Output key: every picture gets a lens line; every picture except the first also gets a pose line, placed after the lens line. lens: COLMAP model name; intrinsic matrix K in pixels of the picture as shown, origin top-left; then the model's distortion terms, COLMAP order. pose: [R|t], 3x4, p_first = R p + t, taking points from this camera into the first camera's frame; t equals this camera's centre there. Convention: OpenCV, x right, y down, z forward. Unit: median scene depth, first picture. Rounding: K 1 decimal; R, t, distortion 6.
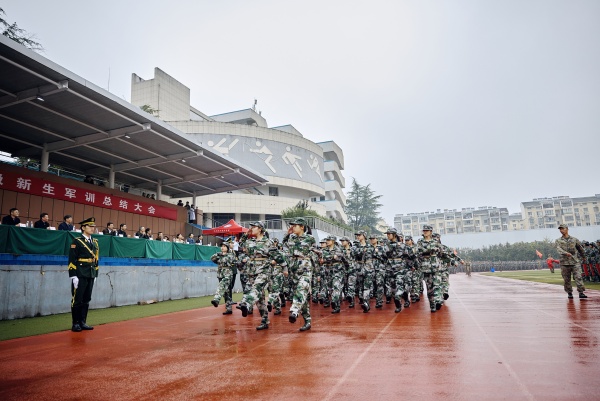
lens RADIAL K [[412.7, 0, 298.7], [0, 412.7, 200.1], [0, 0, 1]] dist [0.000611, 0.000376]
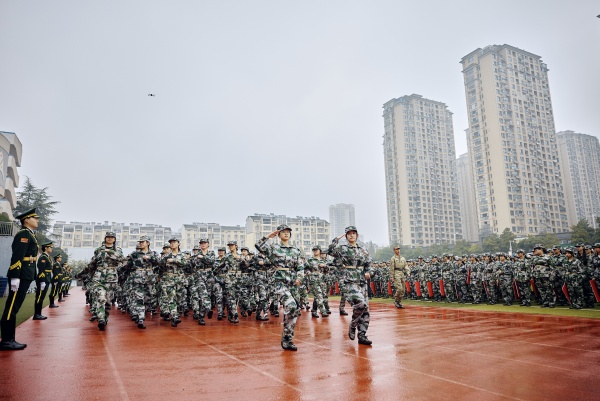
lens RADIAL K [[412.7, 0, 299.6], [0, 412.7, 199.2], [0, 0, 1]] dist [0.000611, 0.000376]
pose [[0.695660, 0.159762, 0.700381, -0.045322], [-0.136218, 0.986605, -0.089753, -0.004405], [-0.705338, -0.032967, 0.708104, -0.027123]]
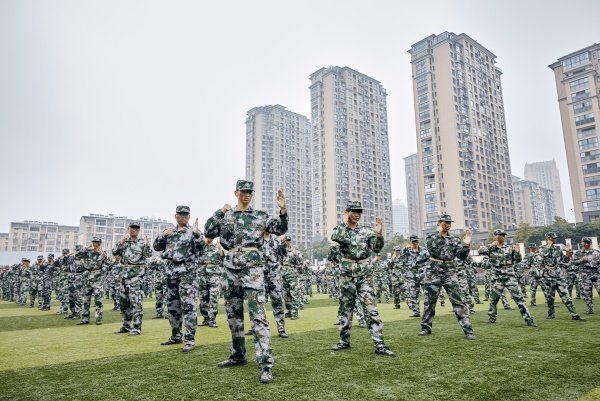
lens RADIAL K [[412.7, 0, 298.5], [0, 412.7, 198.0], [0, 0, 1]] dist [0.000611, 0.000376]
pose [[0.522009, 0.200561, 0.829025, 0.053028], [-0.161752, 0.977601, -0.134656, -0.032332], [-0.837463, -0.063805, 0.542757, -0.161020]]
